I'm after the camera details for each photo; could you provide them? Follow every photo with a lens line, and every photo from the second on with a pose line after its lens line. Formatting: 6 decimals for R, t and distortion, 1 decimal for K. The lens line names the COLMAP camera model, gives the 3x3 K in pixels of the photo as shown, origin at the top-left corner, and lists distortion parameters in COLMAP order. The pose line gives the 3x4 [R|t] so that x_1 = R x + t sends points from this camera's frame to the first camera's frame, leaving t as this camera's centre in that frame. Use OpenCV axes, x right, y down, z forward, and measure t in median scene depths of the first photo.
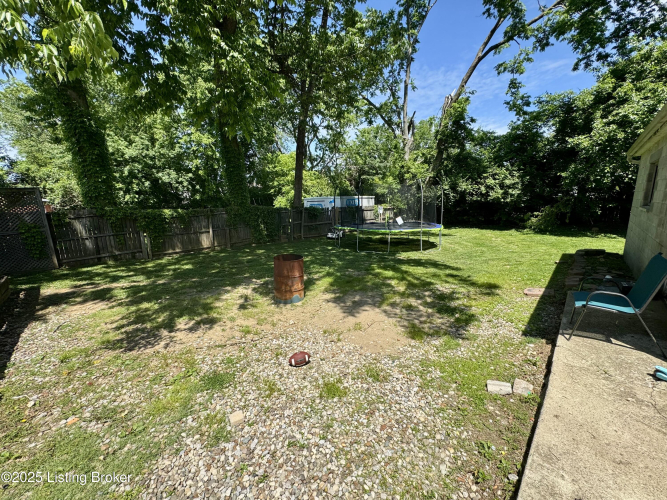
lens RADIAL K [[265.2, 0, 333.8], [0, 265.2, 249.2], [0, 0, 1]] dist [-0.003602, 0.000938]
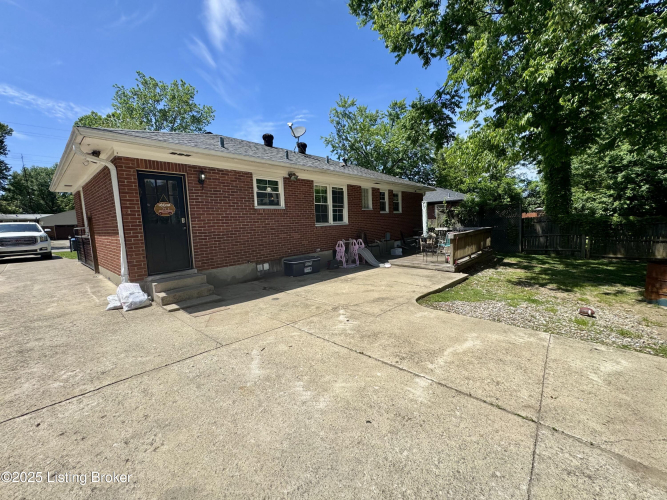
lens RADIAL K [[265.2, 0, 330.6], [0, 265.2, 247.1], [0, 0, 1]] dist [-0.003602, 0.000938]
pose [[0.049025, 0.120449, -0.991508, 0.256413], [-0.151149, 0.982164, 0.111840, 0.017198], [0.987295, 0.144382, 0.066356, -0.130360]]
